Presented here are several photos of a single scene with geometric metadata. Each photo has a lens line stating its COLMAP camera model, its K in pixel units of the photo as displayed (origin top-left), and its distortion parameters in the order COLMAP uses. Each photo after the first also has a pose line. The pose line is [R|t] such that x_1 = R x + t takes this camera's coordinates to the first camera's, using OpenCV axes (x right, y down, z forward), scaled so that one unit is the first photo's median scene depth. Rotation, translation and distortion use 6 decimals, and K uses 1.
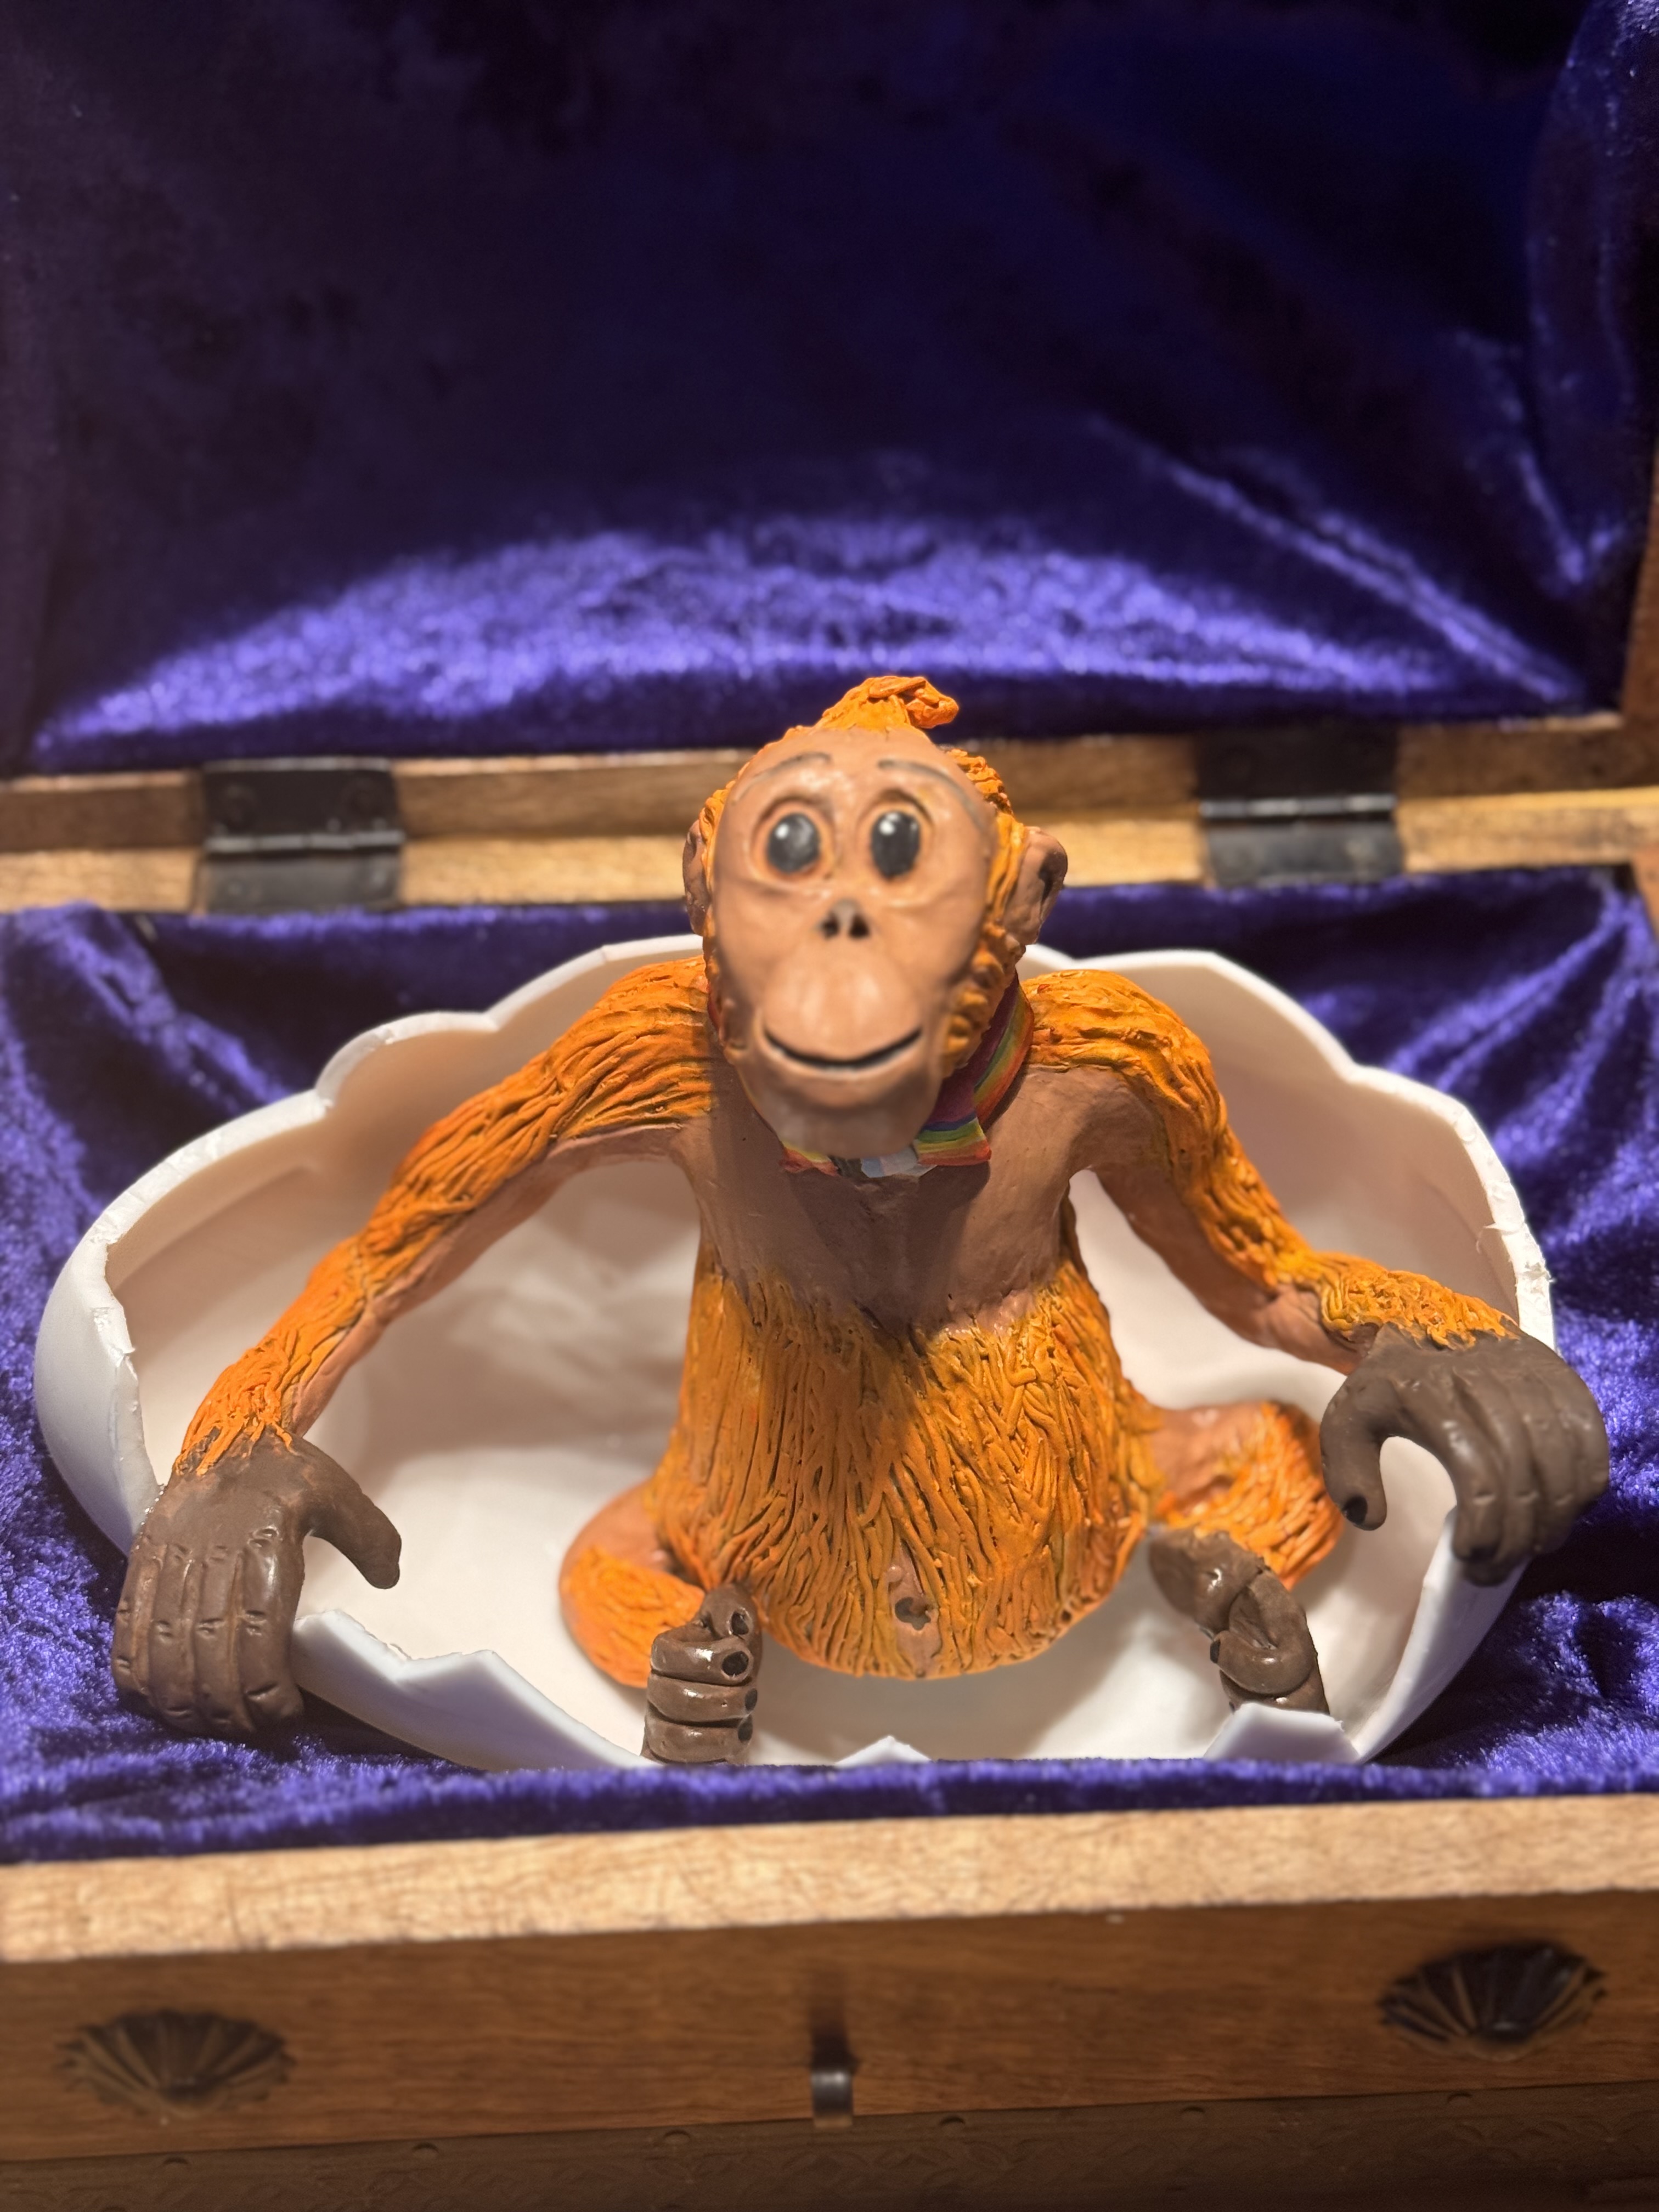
lens RADIAL K [[3068.8, 0, 830.6], [0, 3068.8, 1163.4], [0, 0, 1]] dist [0.128922, -0.067318]
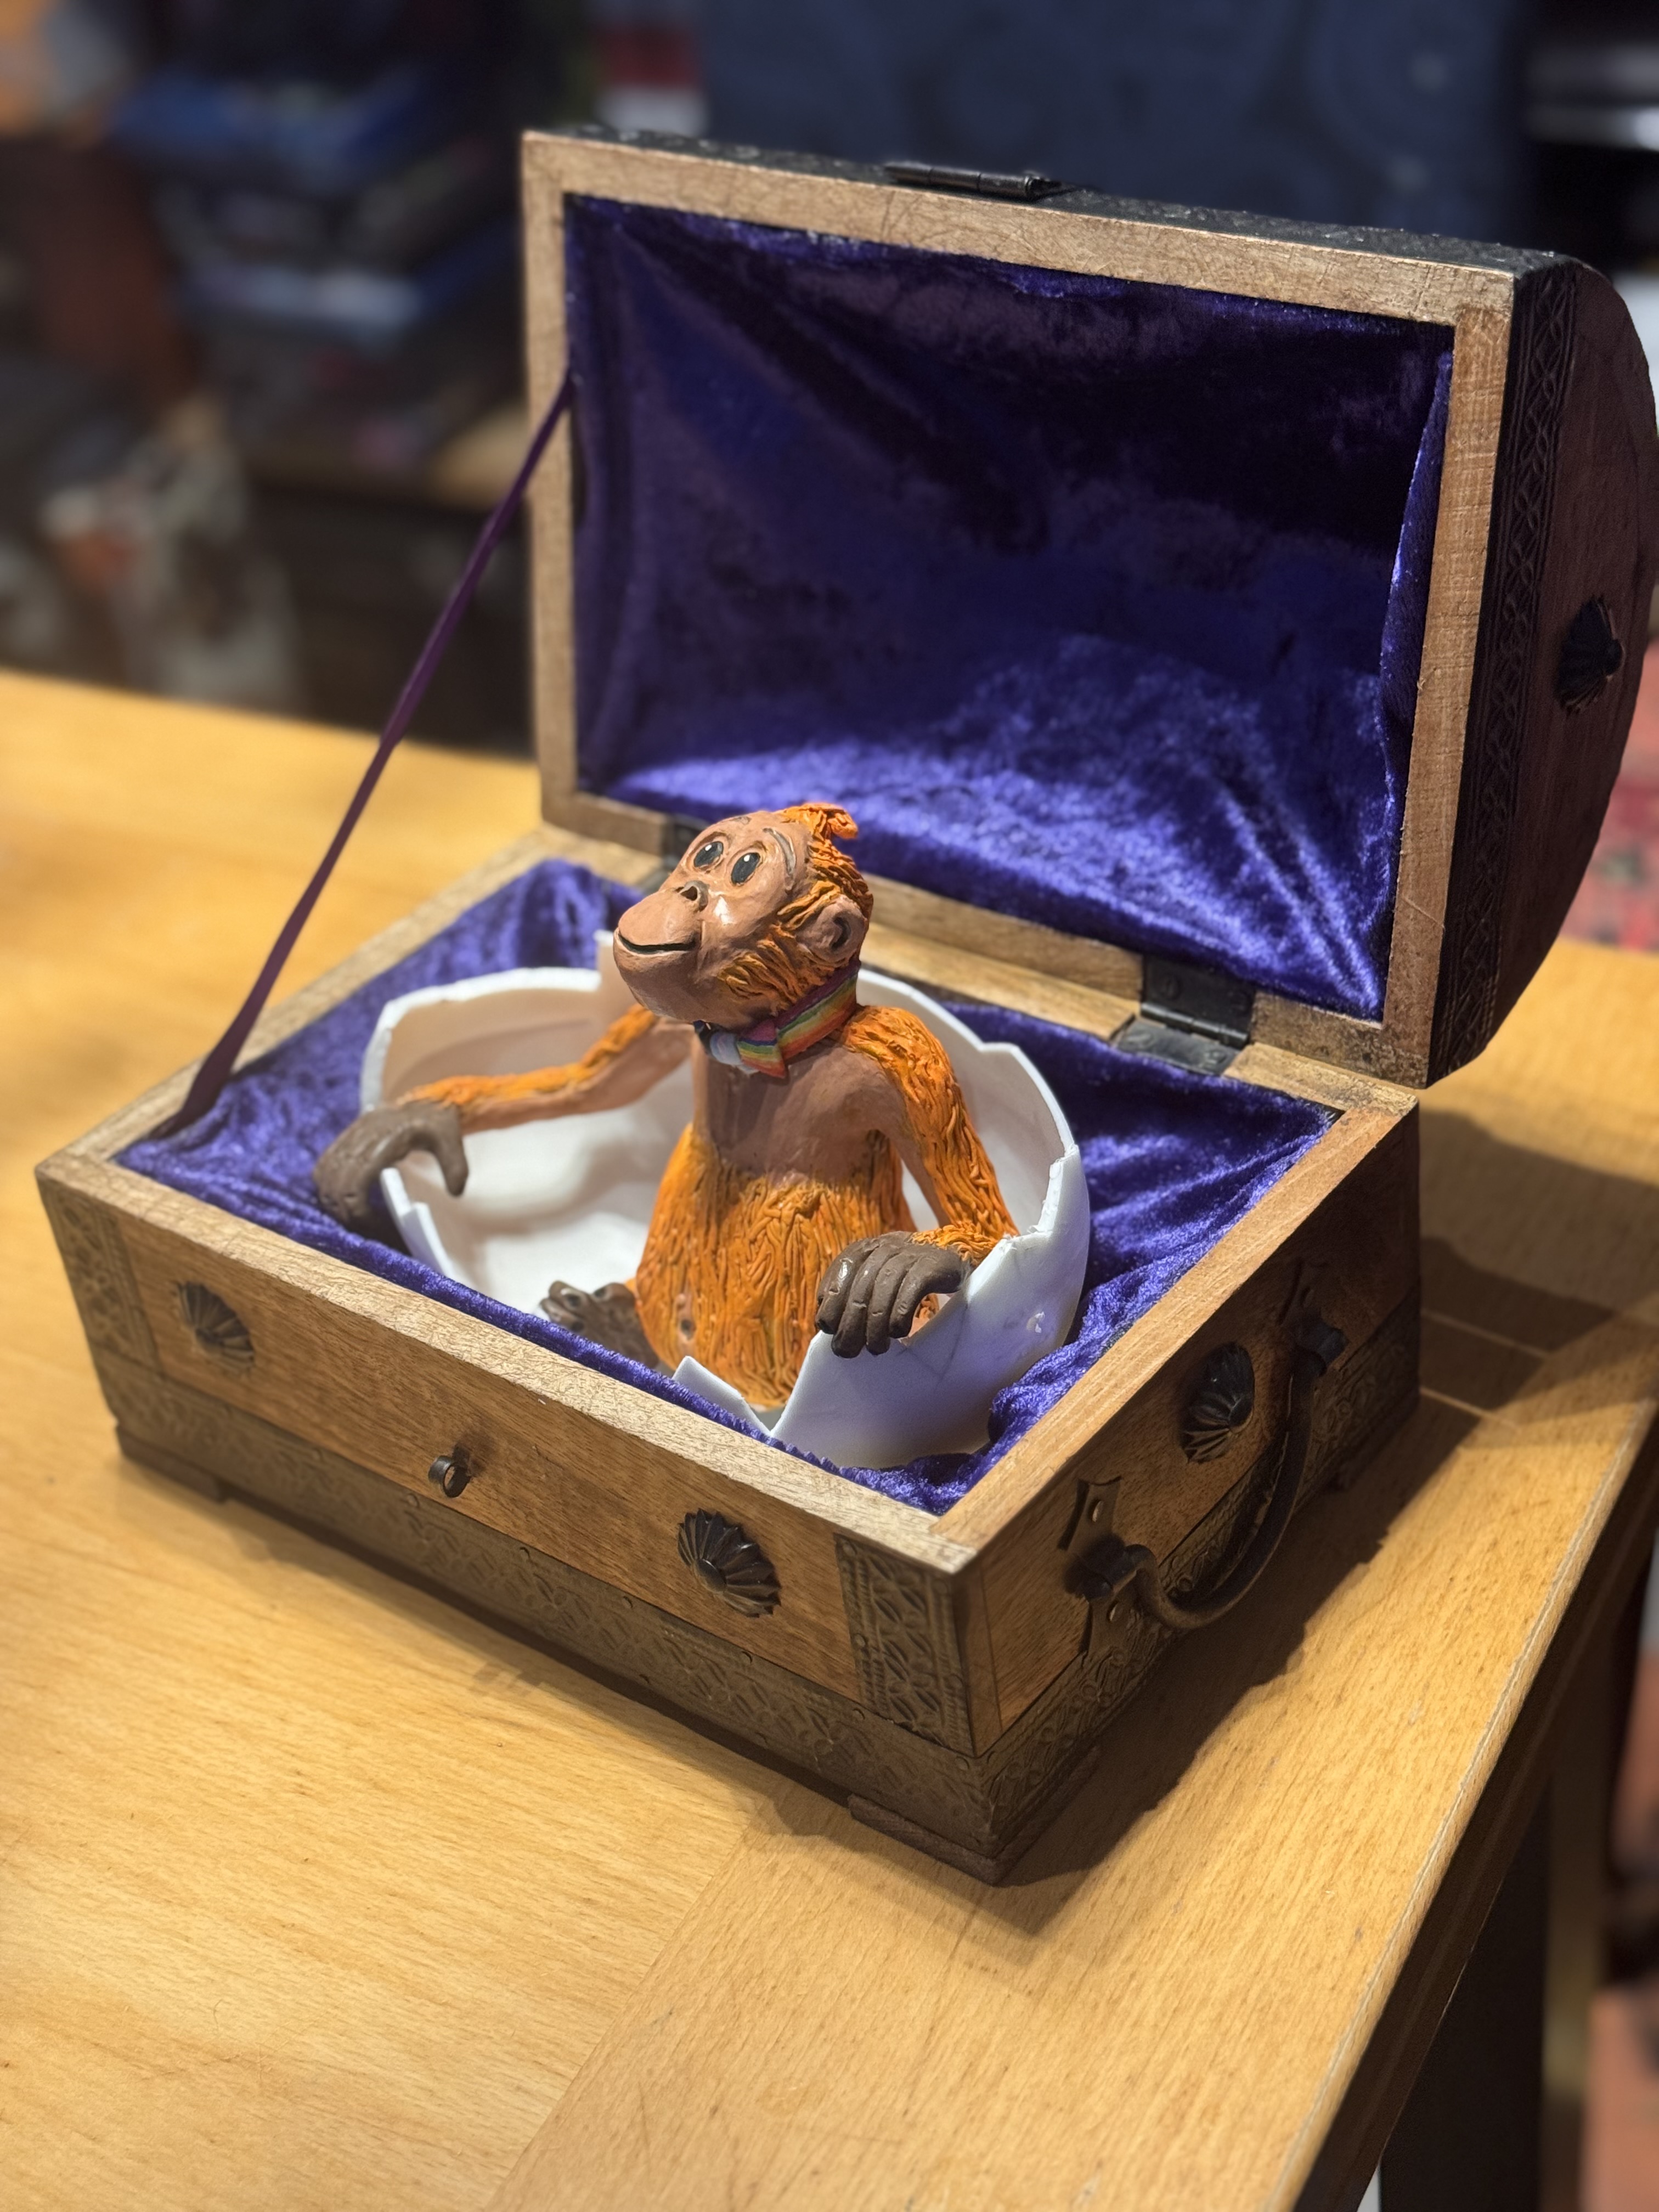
lens RADIAL K [[3068.8, 0, 830.6], [0, 3068.8, 1163.4], [0, 0, 1]] dist [0.128922, -0.067318]
pose [[0.762116, 0.314867, -0.565719, 1.094730], [-0.409336, 0.911311, -0.044228, 0.111632], [0.501620, 0.265276, 0.823411, -0.420097]]
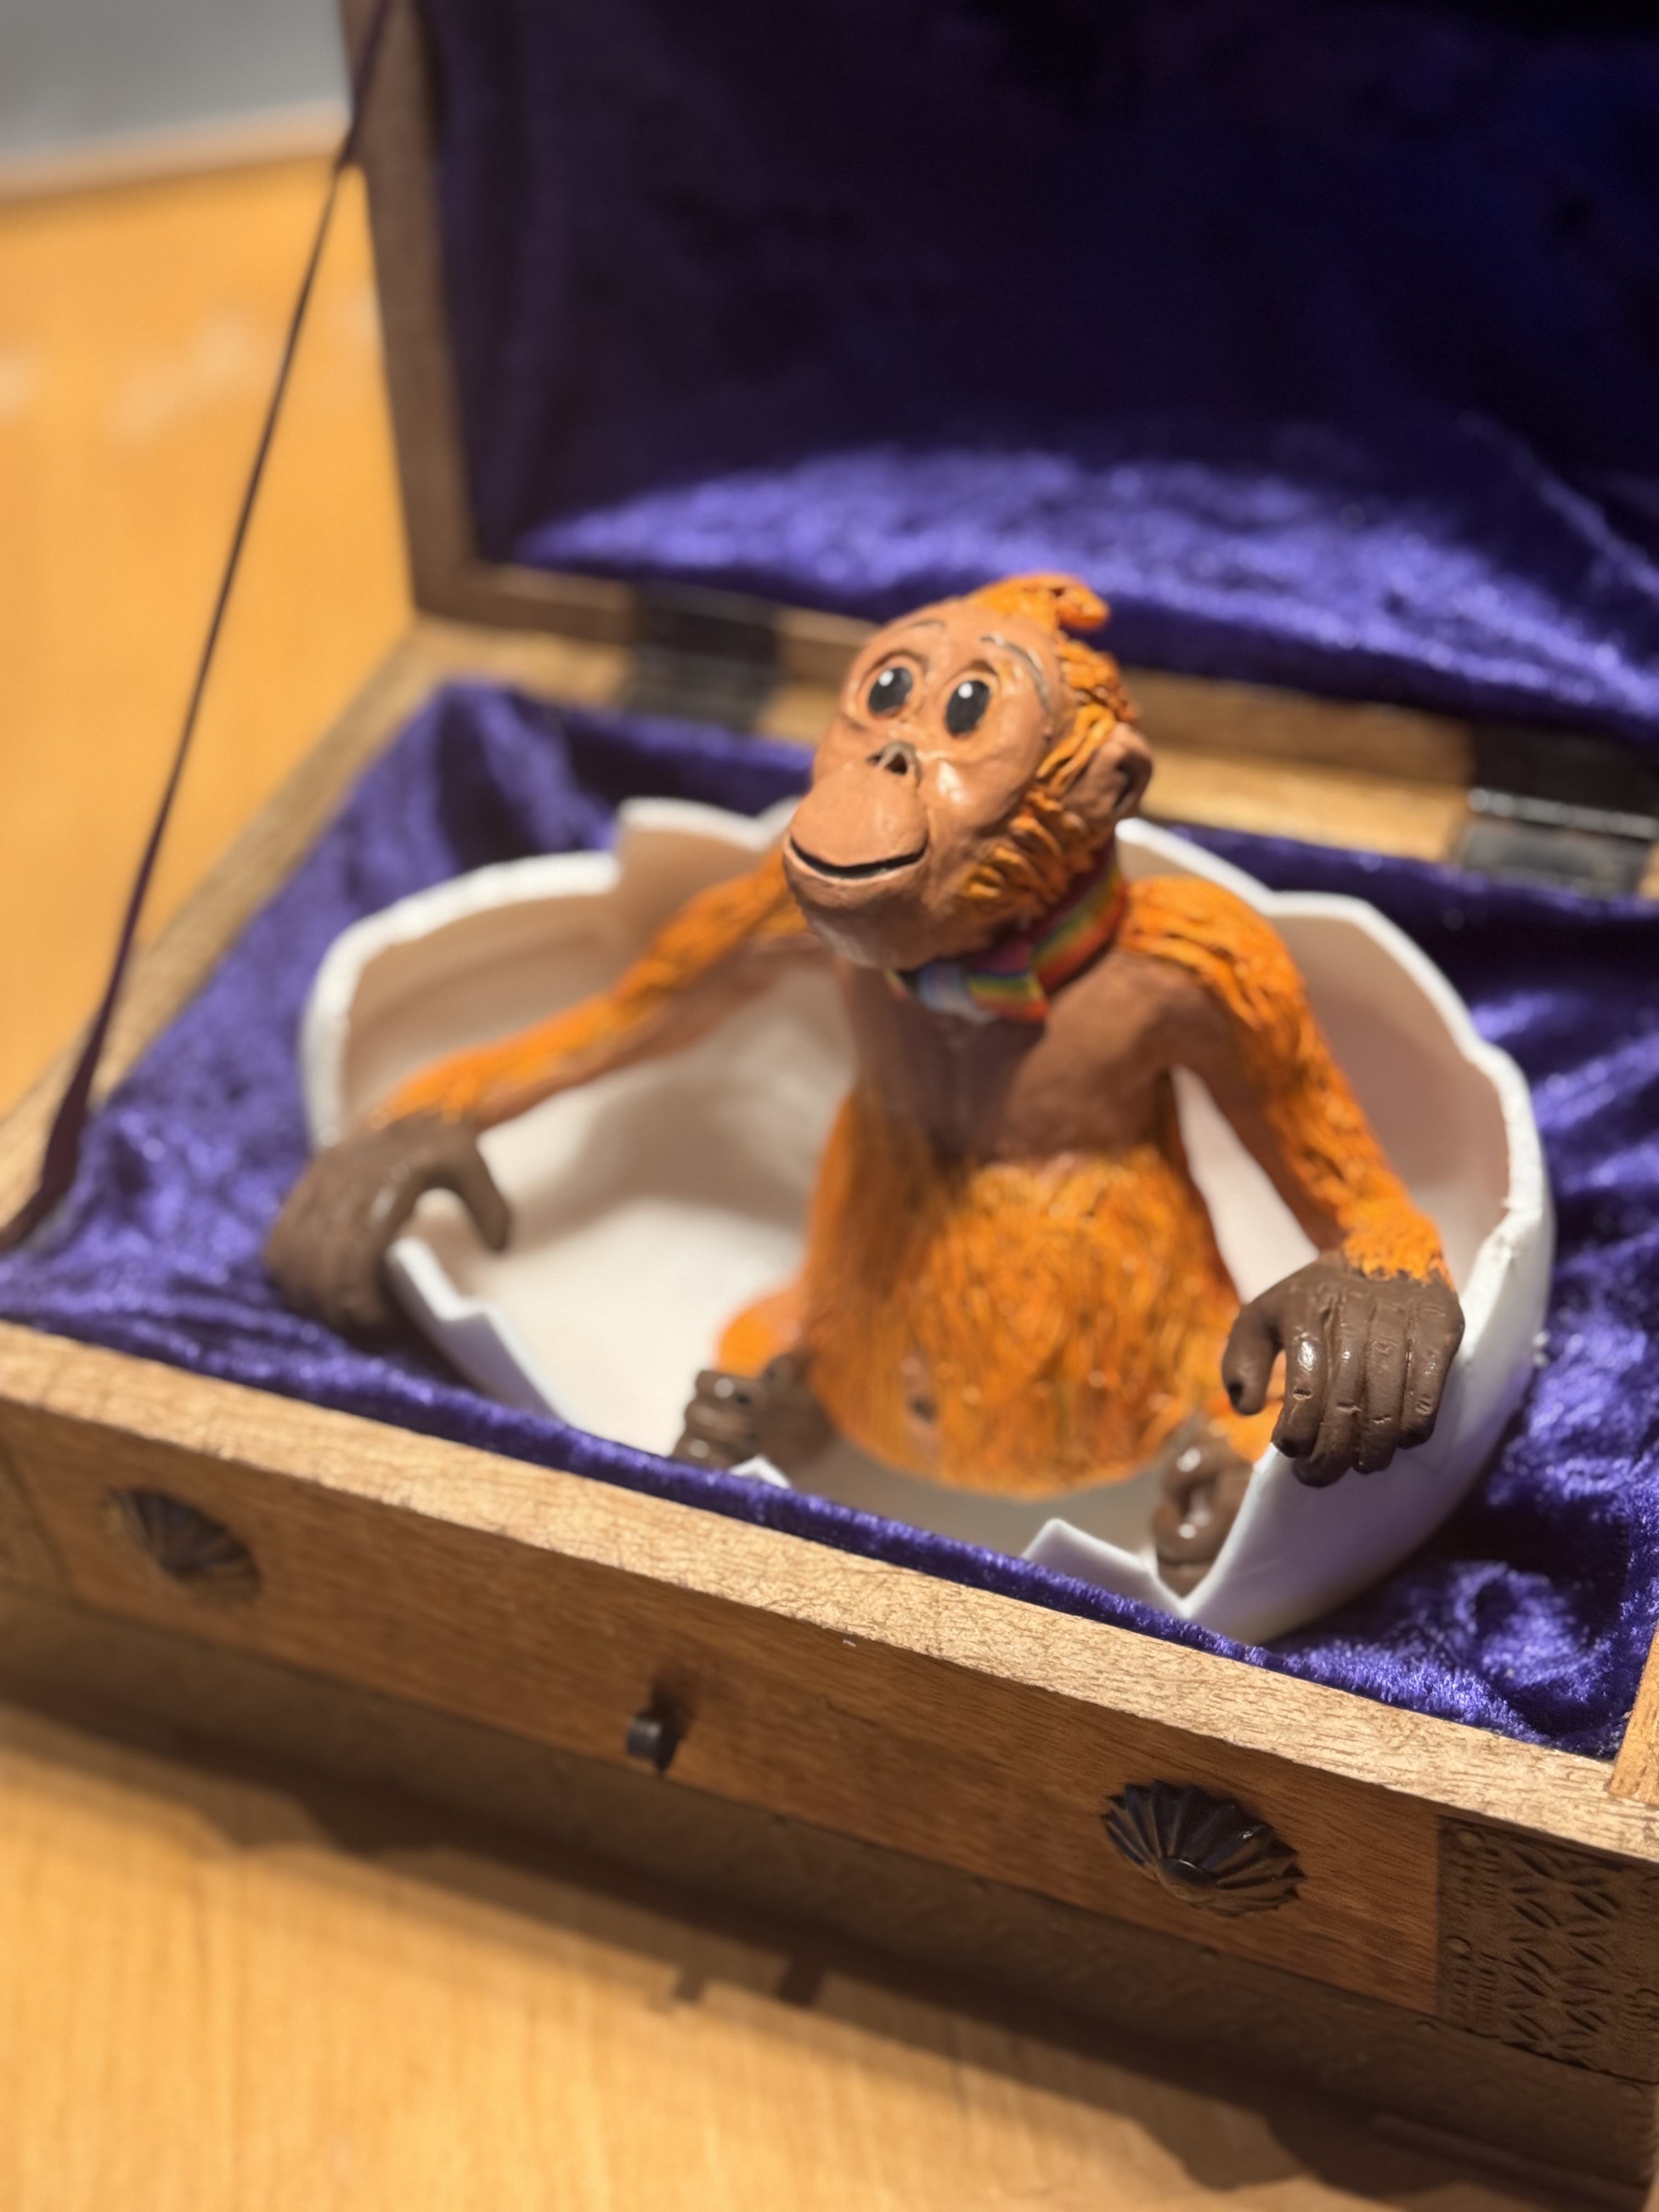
lens RADIAL K [[3068.8, 0, 830.6], [0, 3068.8, 1163.4], [0, 0, 1]] dist [0.128922, -0.067318]
pose [[0.900080, 0.245048, -0.360288, 0.403877], [-0.252875, 0.967148, 0.026063, 0.040509], [0.354839, 0.067649, 0.932477, -0.064582]]
